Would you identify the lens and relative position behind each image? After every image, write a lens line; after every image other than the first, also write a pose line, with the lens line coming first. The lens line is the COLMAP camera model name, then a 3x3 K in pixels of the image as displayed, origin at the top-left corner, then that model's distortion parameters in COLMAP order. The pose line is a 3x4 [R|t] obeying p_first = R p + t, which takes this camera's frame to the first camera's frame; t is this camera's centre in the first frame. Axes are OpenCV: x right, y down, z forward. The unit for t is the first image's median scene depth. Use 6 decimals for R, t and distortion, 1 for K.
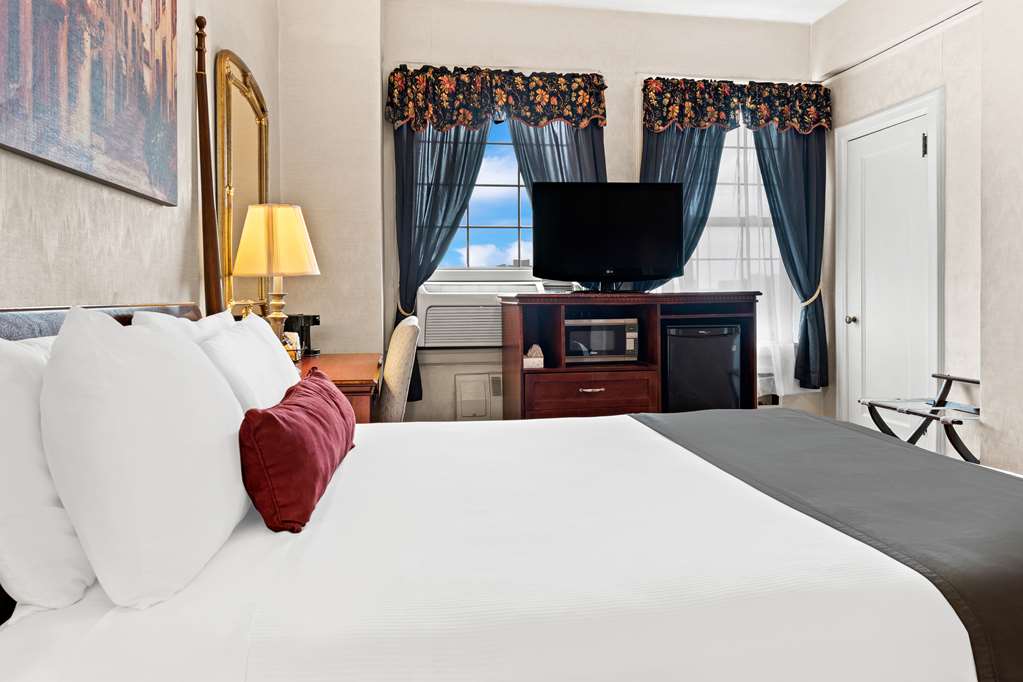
lens RADIAL K [[630.4, 0, 526.1], [0, 630.4, 296.1], [0, 0, 1]] dist [-0.000102, -0.001409]
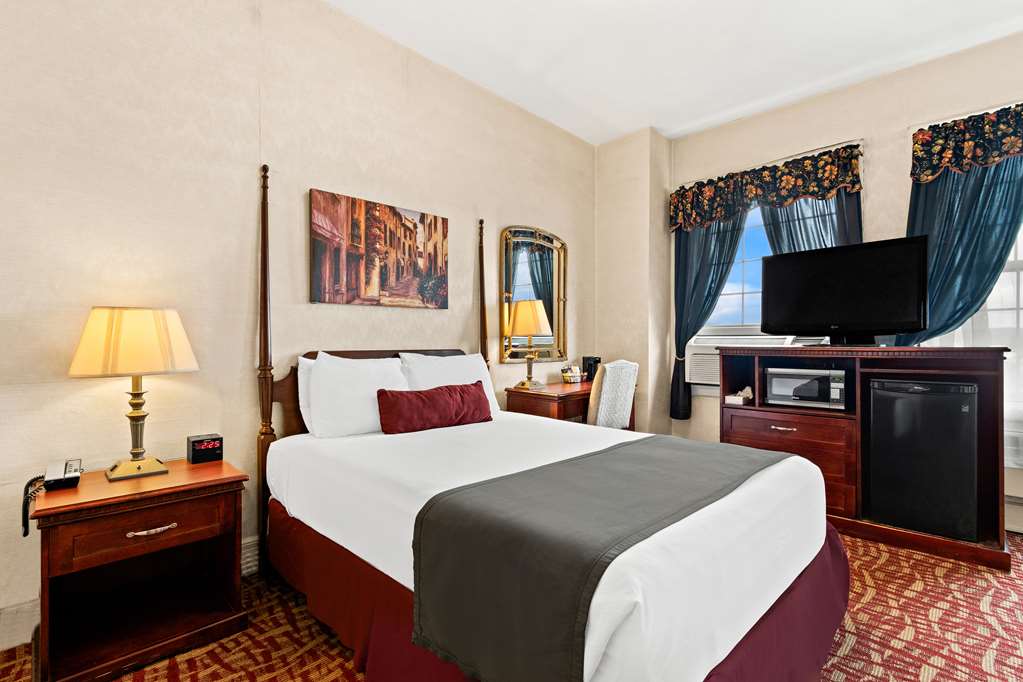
lens RADIAL K [[443.9, 0, 502.6], [0, 443.9, 347.1], [0, 0, 1]] dist [-0.002560, -0.000497]
pose [[0.606413, 0.013686, -0.795032, 0.371337], [-0.006361, 0.999903, 0.012361, -0.009218], [0.795124, -0.002439, 0.606442, 0.060281]]
